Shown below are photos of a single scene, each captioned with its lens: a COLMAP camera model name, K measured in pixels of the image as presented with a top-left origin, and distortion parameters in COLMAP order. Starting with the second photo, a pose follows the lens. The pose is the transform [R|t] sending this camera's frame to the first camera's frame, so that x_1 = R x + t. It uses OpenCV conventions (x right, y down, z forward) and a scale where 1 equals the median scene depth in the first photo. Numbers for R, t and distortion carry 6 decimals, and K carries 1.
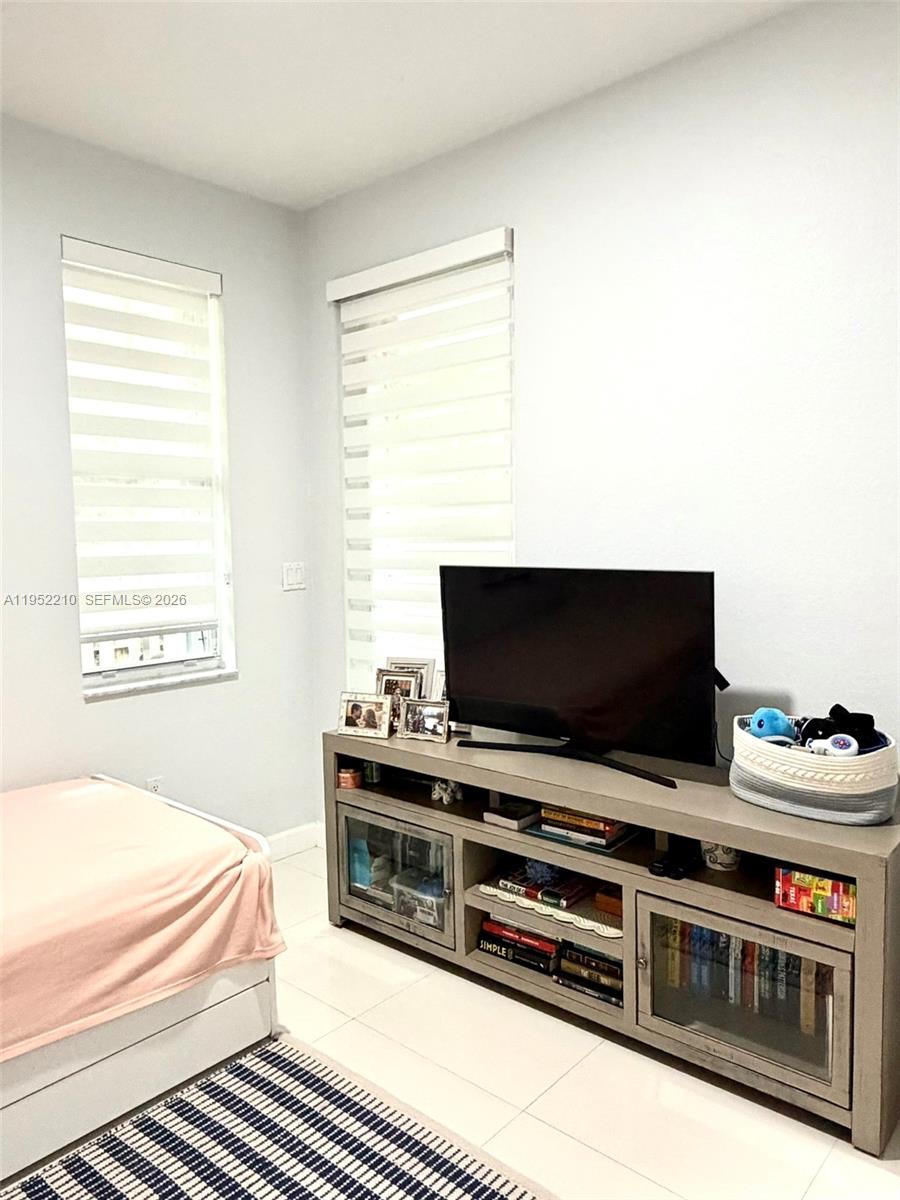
lens RADIAL K [[854.0, 0, 452.2], [0, 854.0, 600.9], [0, 0, 1]] dist [0.004651, 0.002129]
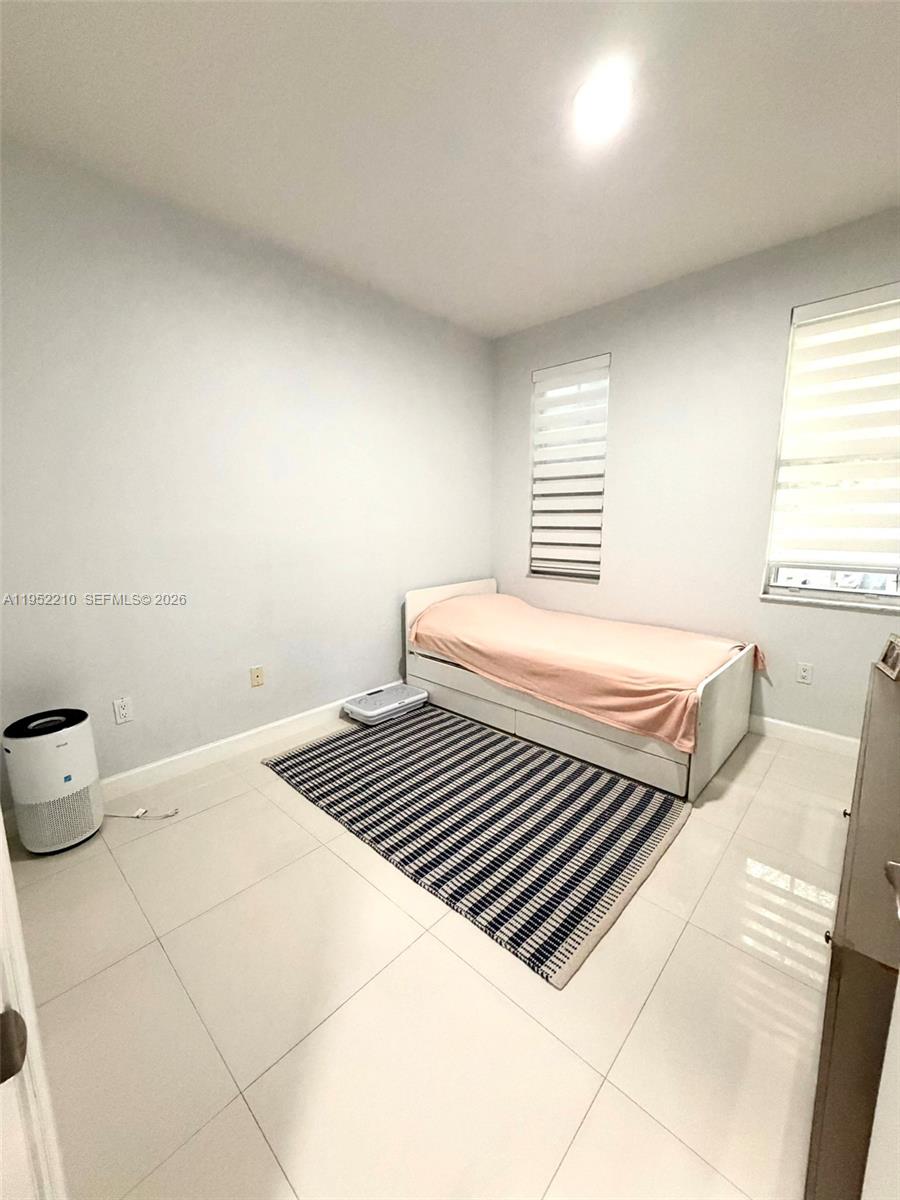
lens RADIAL K [[480.5, 0, 453.3], [0, 480.5, 597.0], [0, 0, 1]] dist [-0.000610, 0.000679]
pose [[-0.025672, 0.181012, -0.983146, 0.725091], [-0.074195, 0.980412, 0.182446, -0.023317], [0.996913, 0.077628, -0.011739, 0.575487]]
